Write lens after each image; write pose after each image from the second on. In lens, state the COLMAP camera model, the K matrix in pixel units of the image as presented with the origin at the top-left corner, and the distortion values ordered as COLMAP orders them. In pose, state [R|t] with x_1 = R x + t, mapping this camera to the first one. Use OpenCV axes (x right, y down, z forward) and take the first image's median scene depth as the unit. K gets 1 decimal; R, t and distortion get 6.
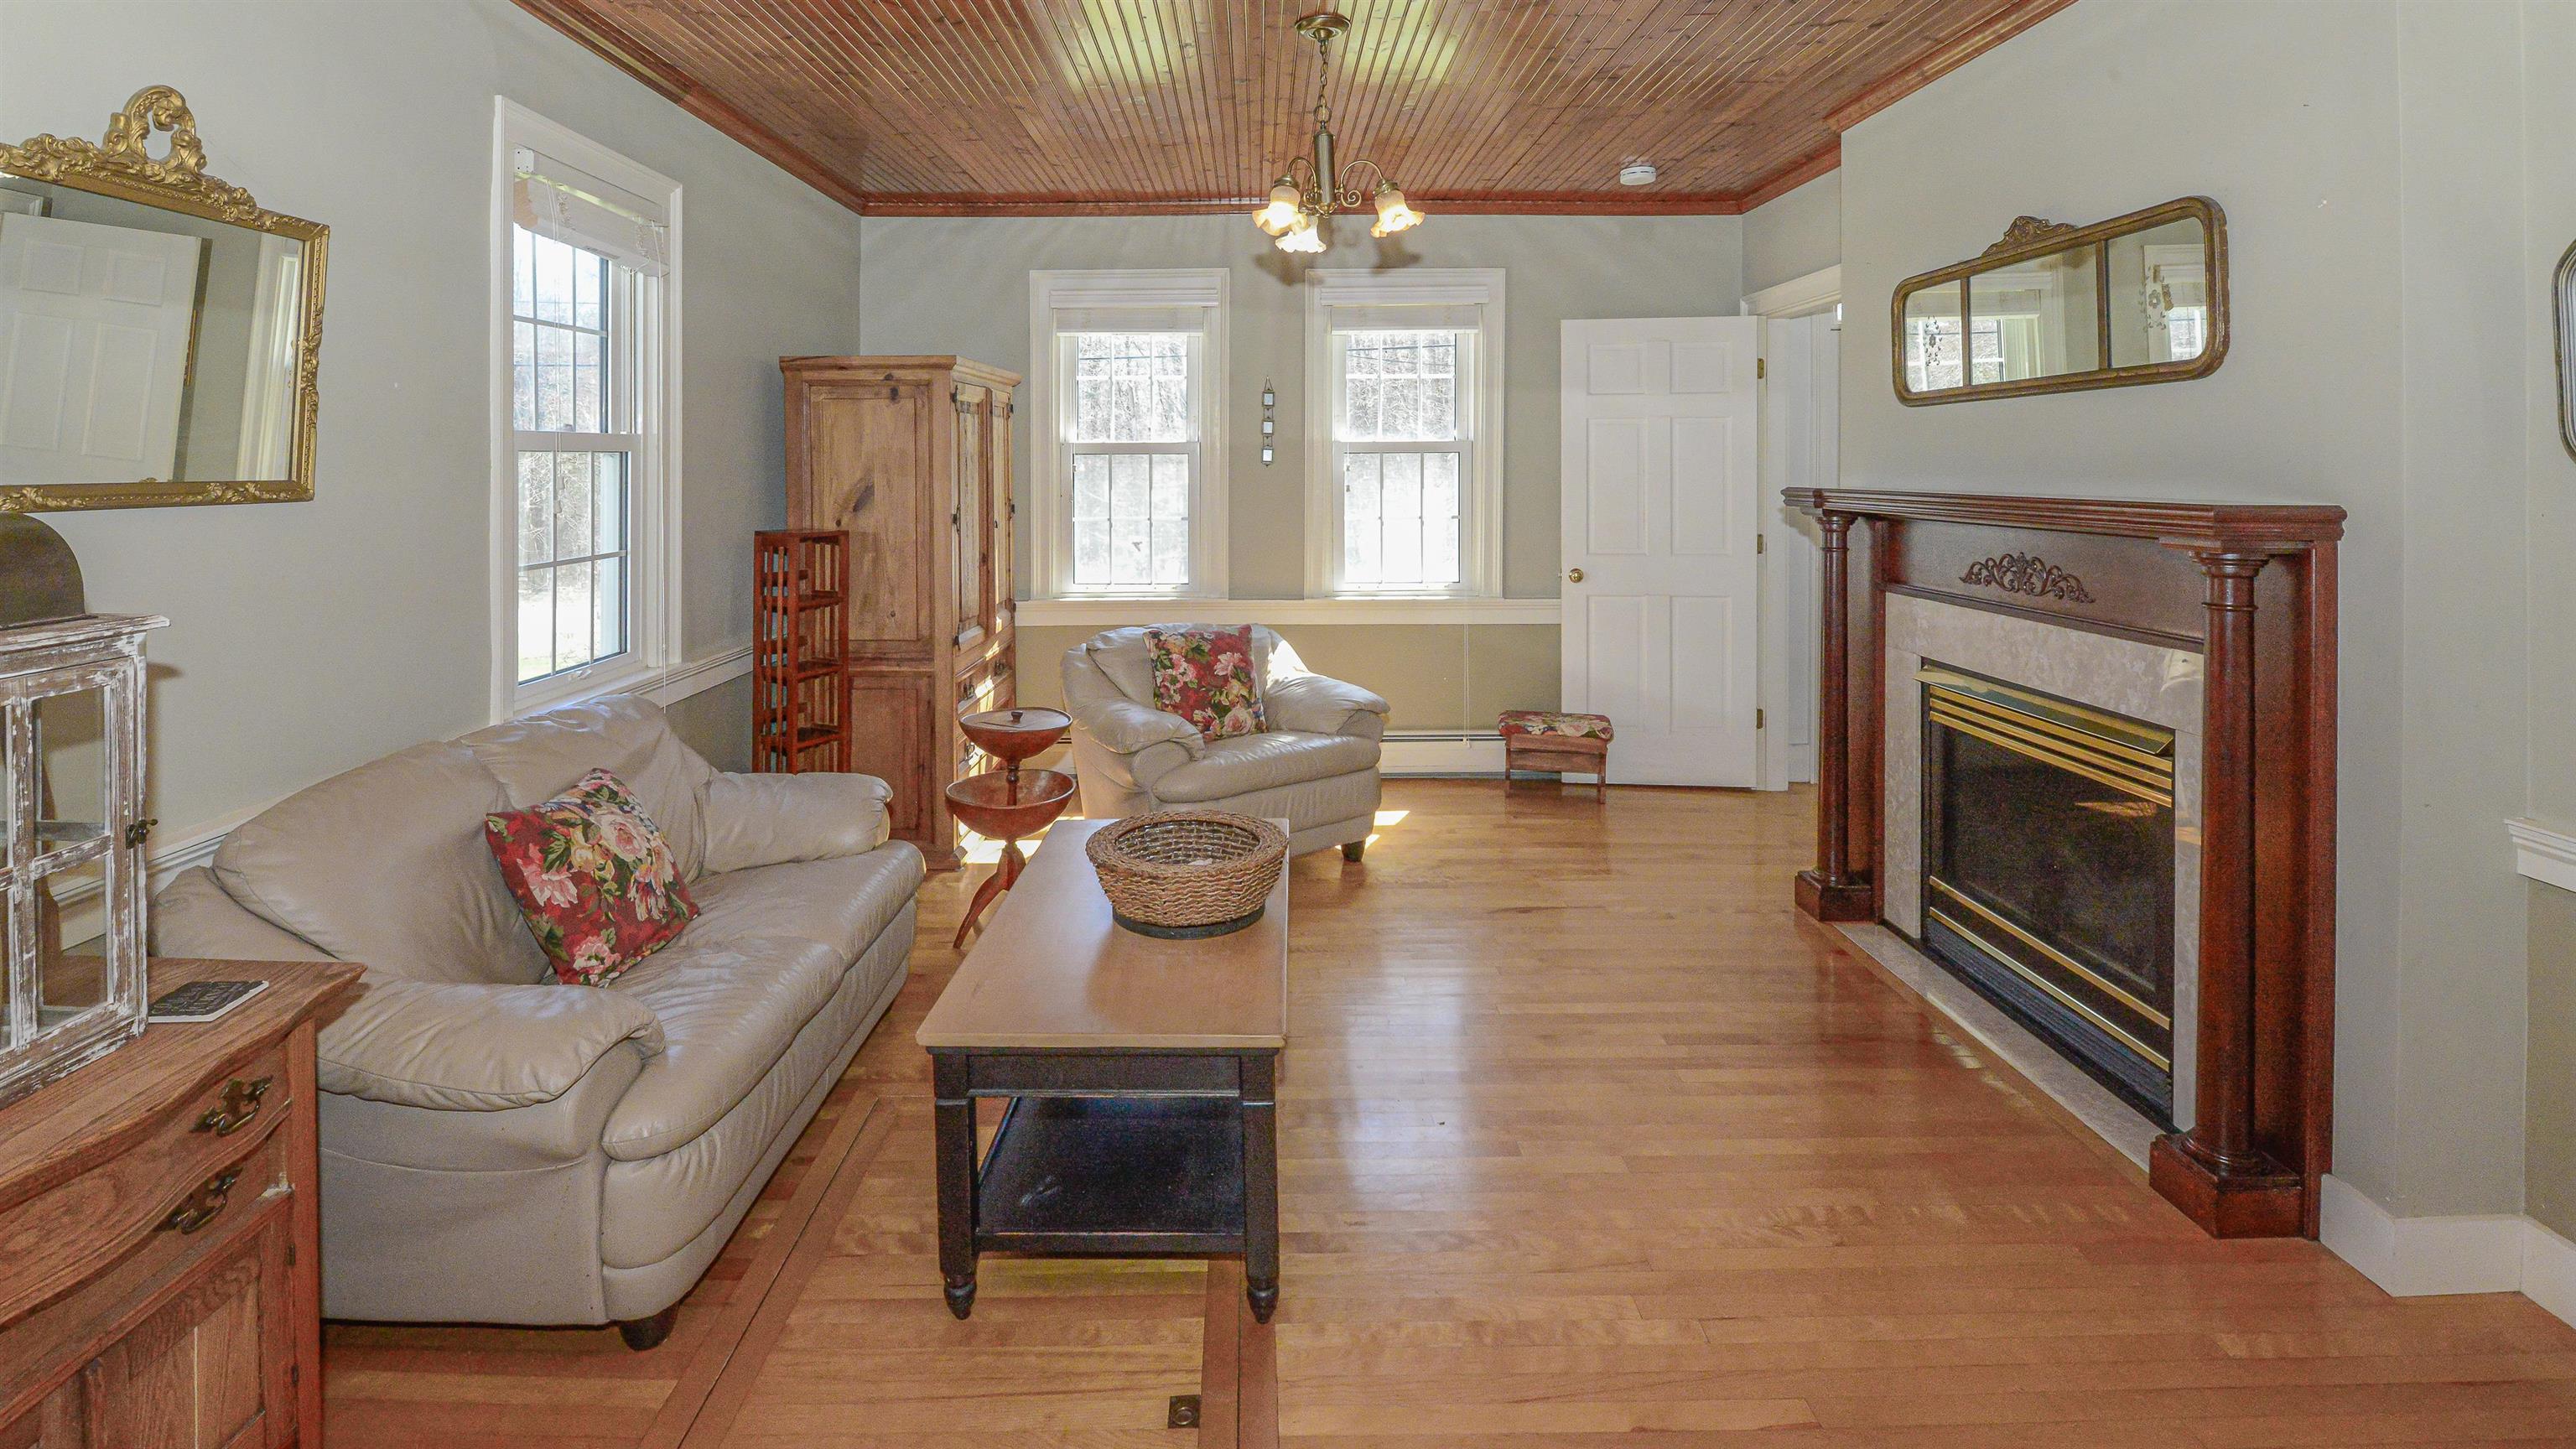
lens RADIAL K [[1185.7, 0, 1288.0], [0, 1185.7, 724.5], [0, 0, 1]] dist [-0.001285, -0.000905]
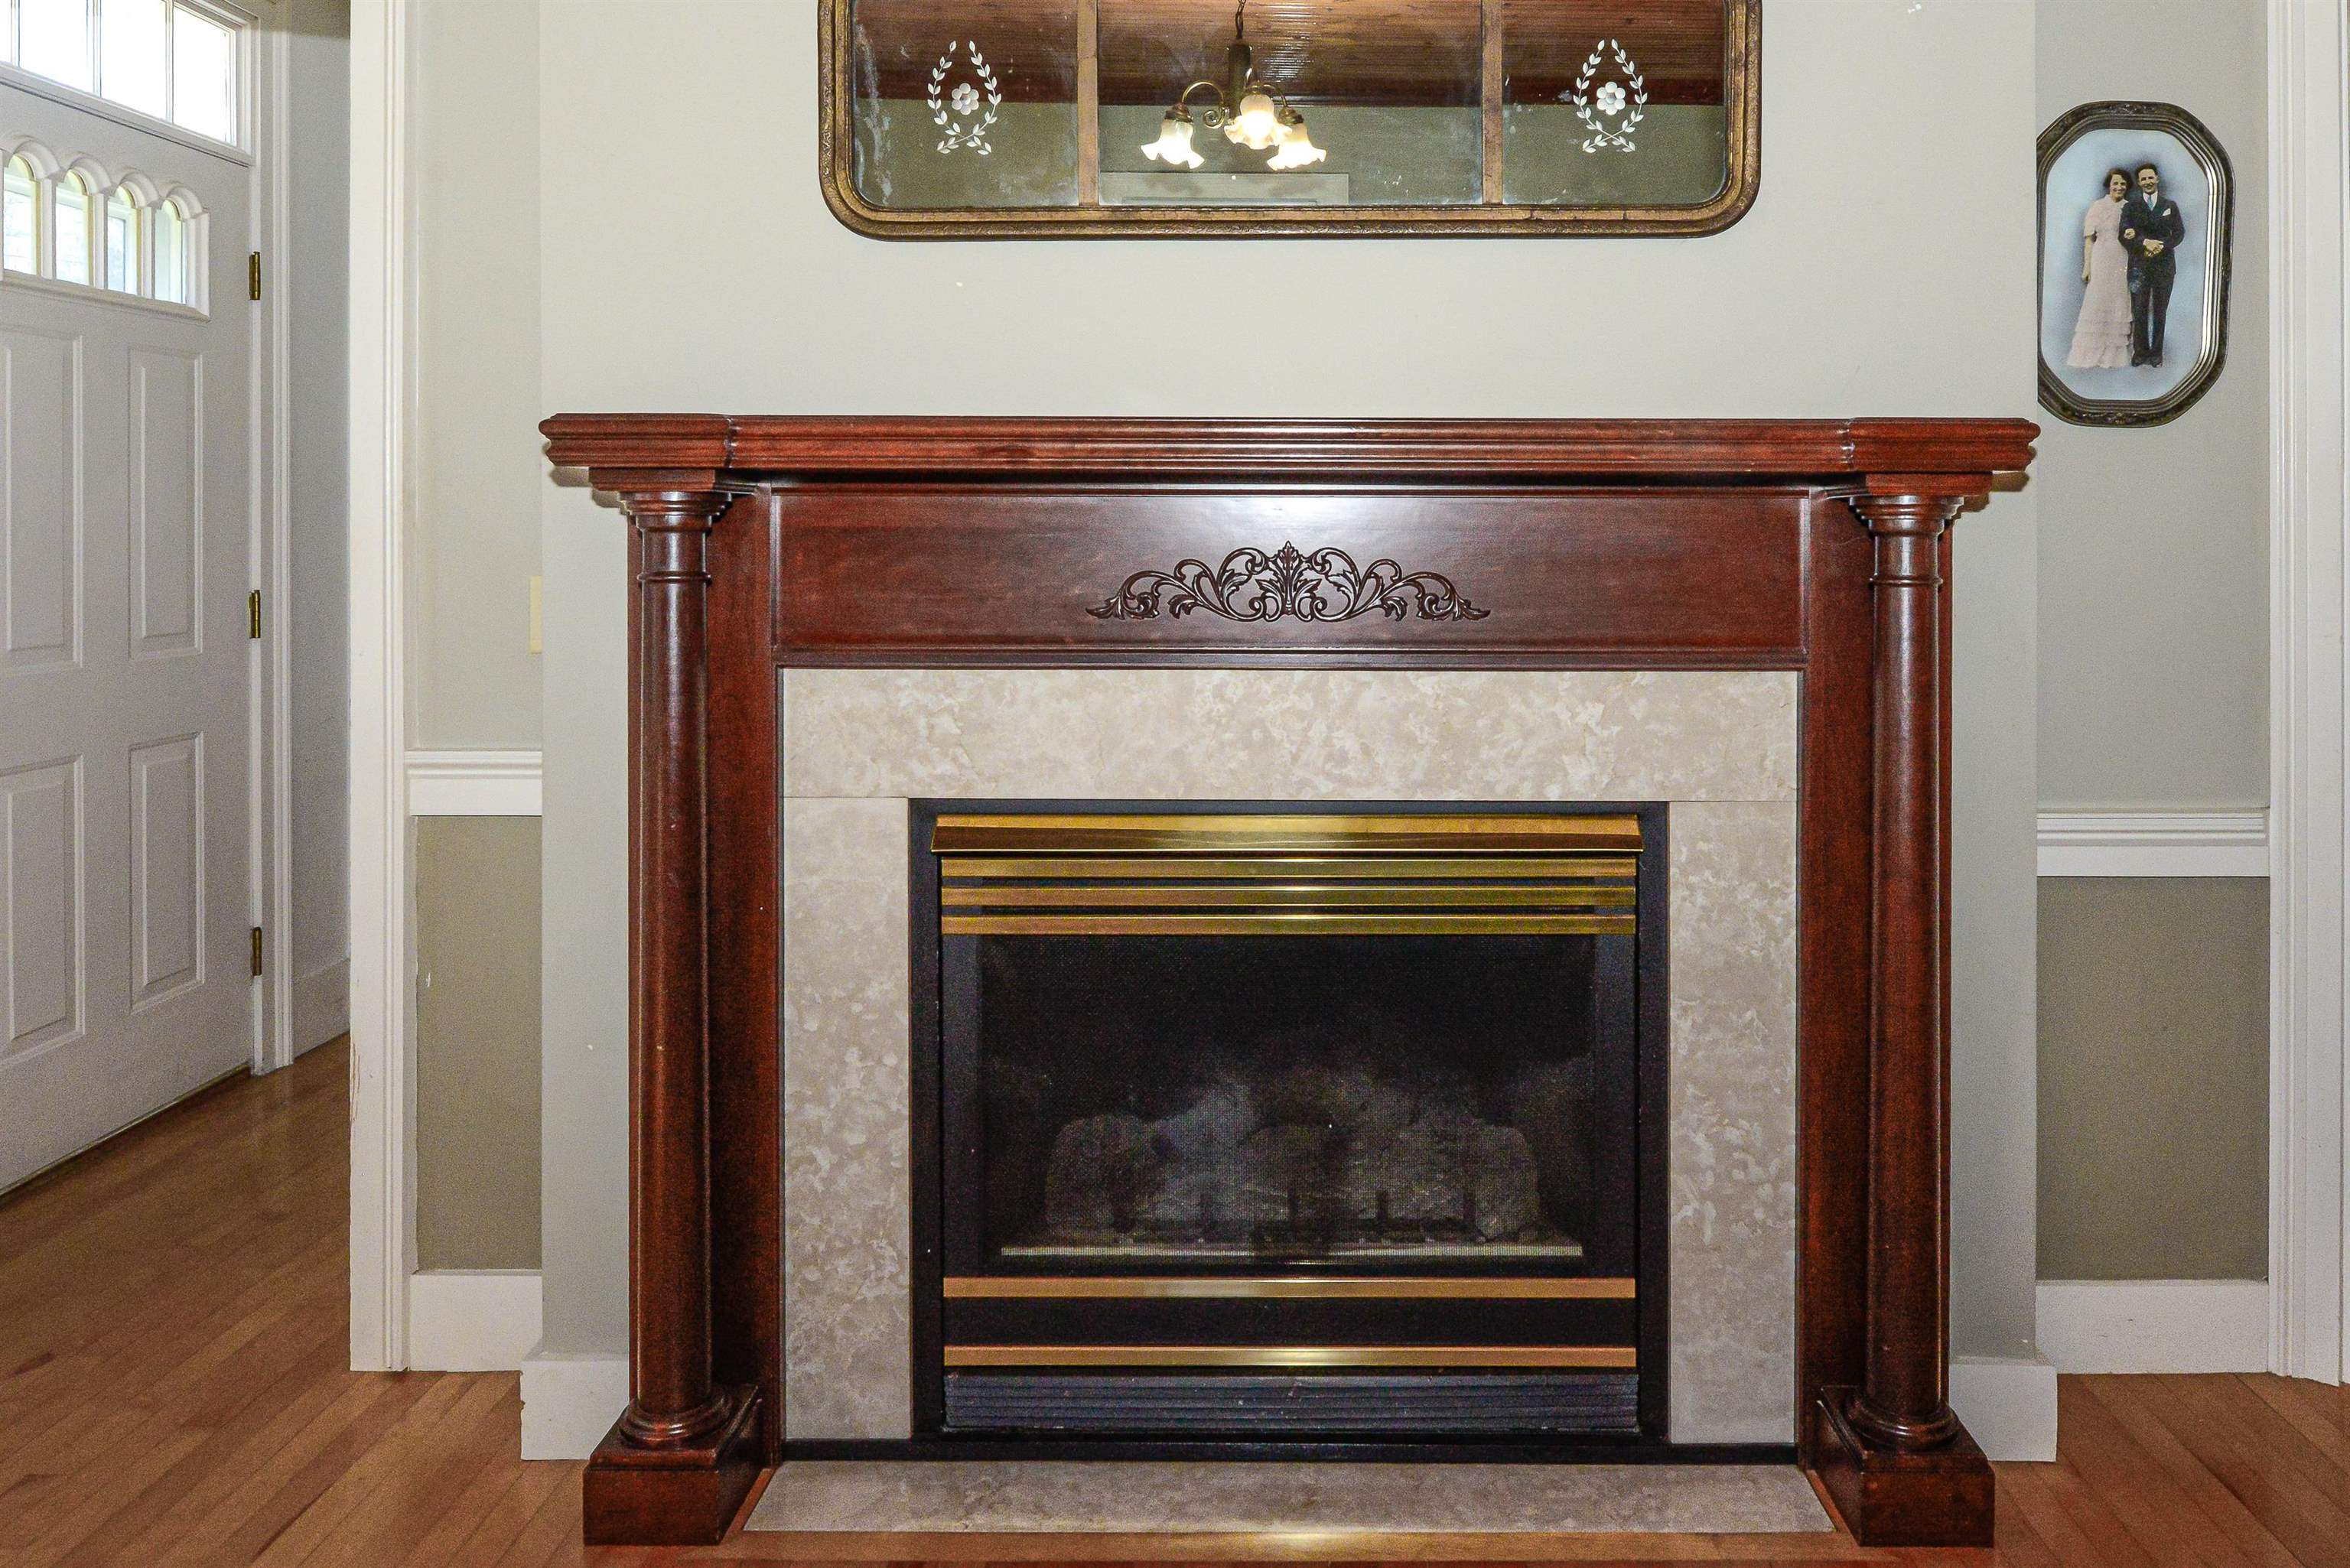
lens RADIAL K [[1223.7, 0, 1174.2], [0, 1223.7, 736.5], [0, 0, 1]] dist [0.001214, 0.000656]
pose [[0.029274, -0.000913, 0.999571, 0.064767], [0.212043, 0.977246, -0.005317, -0.051497], [-0.976822, 0.212108, 0.028801, 0.780846]]
